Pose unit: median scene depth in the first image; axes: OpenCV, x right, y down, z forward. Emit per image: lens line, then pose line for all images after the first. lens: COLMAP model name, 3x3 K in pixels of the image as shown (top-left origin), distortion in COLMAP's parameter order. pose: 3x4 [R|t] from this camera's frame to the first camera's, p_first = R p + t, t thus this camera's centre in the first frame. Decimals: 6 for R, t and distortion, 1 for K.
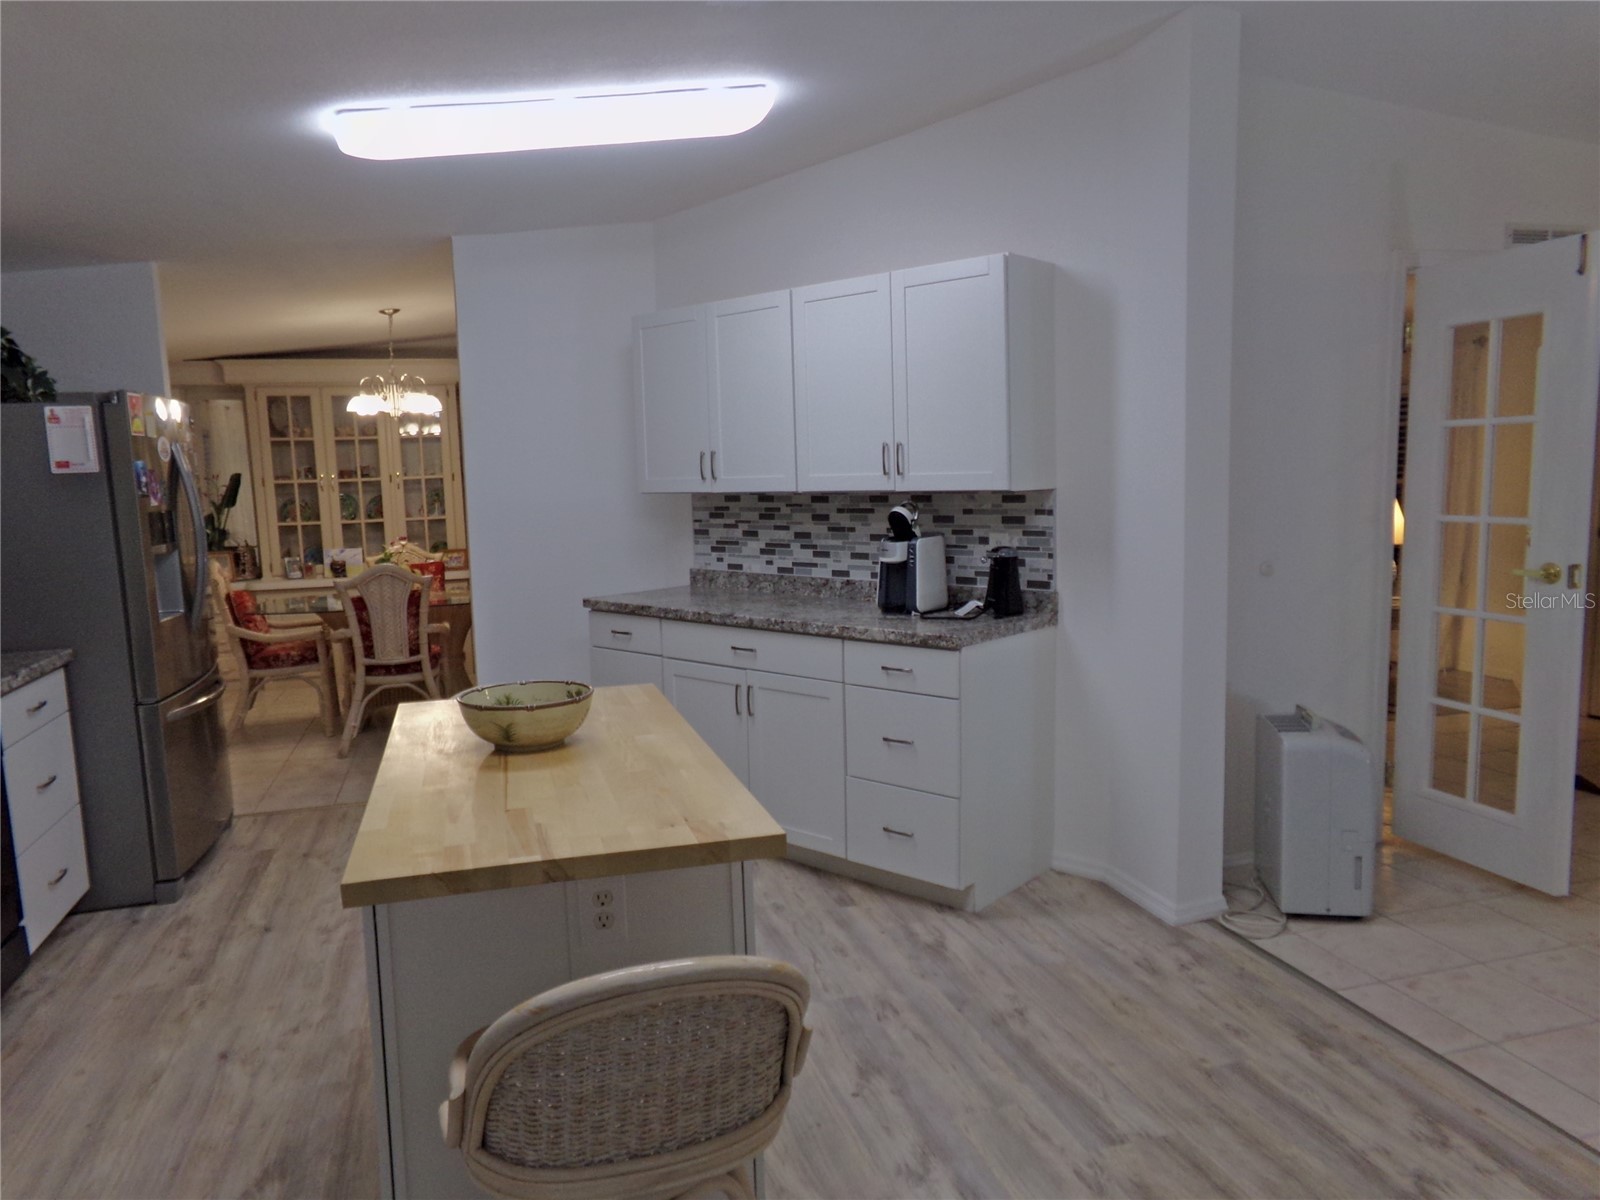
lens RADIAL K [[1090.4, 0, 800.0], [0, 1090.4, 600.0], [0, 0, 1]] dist [-0.090330, 0.107034]
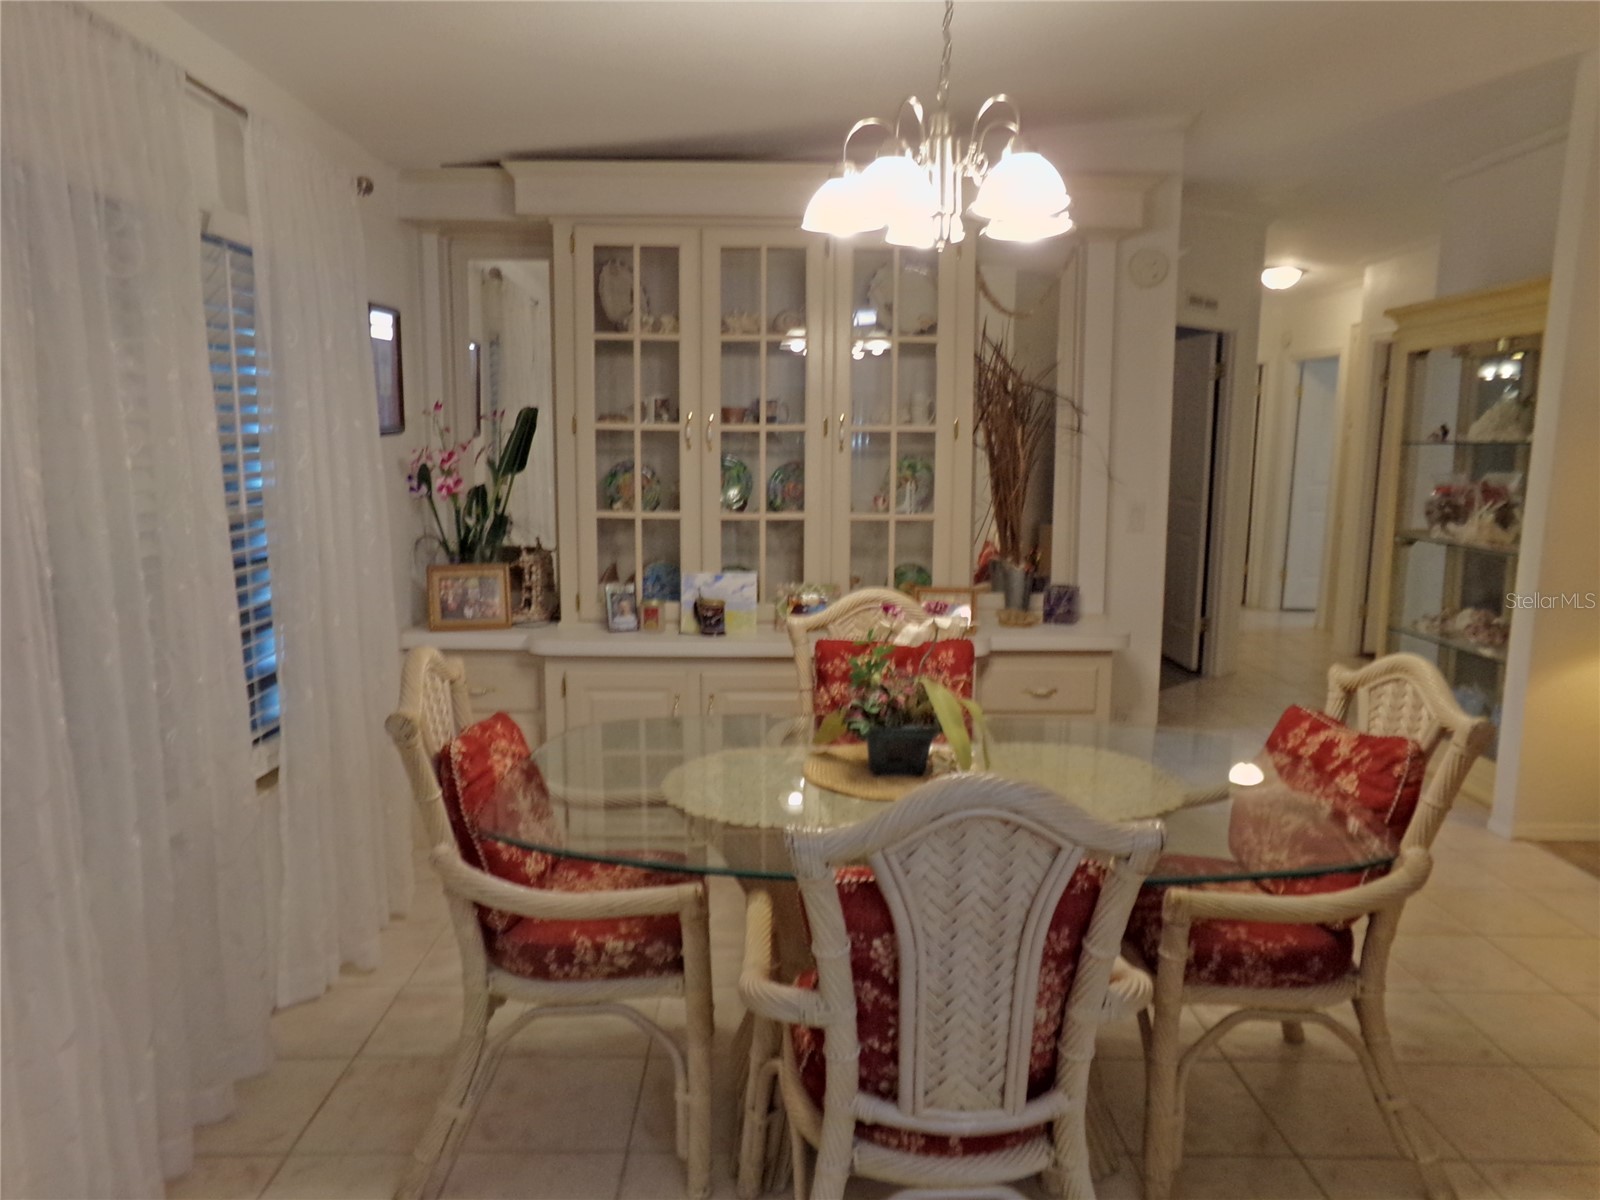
lens RADIAL K [[1123.6, 0, 800.0], [0, 1123.6, 600.0], [0, 0, 1]] dist [-0.162104, 0.000729]
pose [[0.960505, 0.078968, -0.266824, -0.261289], [-0.071161, 0.996709, 0.038820, -0.057750], [0.269012, -0.018299, 0.962963, 0.539809]]
